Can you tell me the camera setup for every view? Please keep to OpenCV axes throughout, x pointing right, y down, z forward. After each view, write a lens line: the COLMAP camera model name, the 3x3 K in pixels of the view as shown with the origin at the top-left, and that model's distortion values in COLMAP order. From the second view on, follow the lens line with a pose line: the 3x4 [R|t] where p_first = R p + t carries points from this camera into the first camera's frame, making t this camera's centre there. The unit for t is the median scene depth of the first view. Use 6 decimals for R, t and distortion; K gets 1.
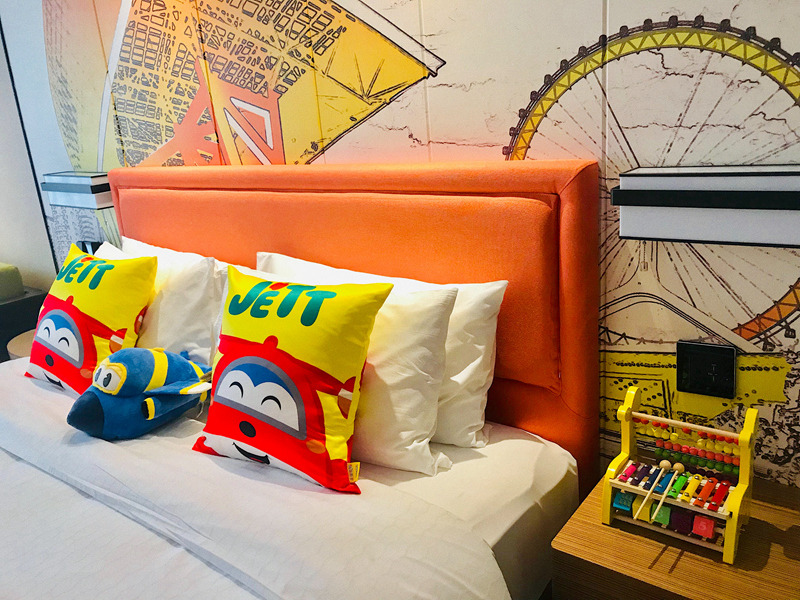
lens RADIAL K [[638.4, 0, 400.0], [0, 638.4, 300.0], [0, 0, 1]] dist [-0.006674, 0.008367]
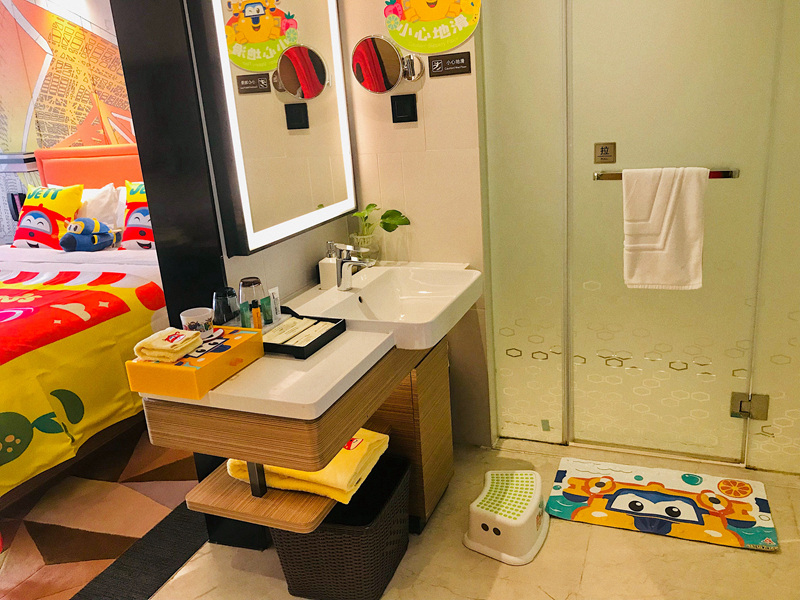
lens RADIAL K [[638.4, 0, 400.0], [0, 638.4, 300.0], [0, 0, 1]] dist [-0.006674, 0.008367]
pose [[0.961896, -0.071173, 0.263988, 0.053823], [0.074966, 0.997177, -0.004308, 0.393422], [-0.262936, 0.023934, 0.964516, -1.303135]]
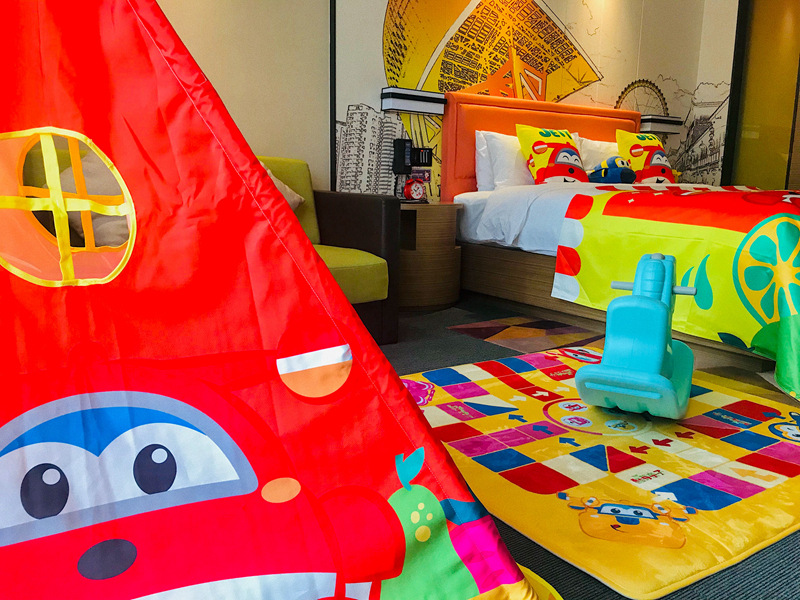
lens RADIAL K [[634.2, 0, 400.0], [0, 634.2, 300.0], [0, 0, 1]] dist [-0.026782, 0.000802]
pose [[0.355499, -0.093690, 0.929969, -2.564568], [0.231082, 0.972886, 0.009678, 0.339240], [-0.905661, 0.211459, 0.367510, 0.782700]]
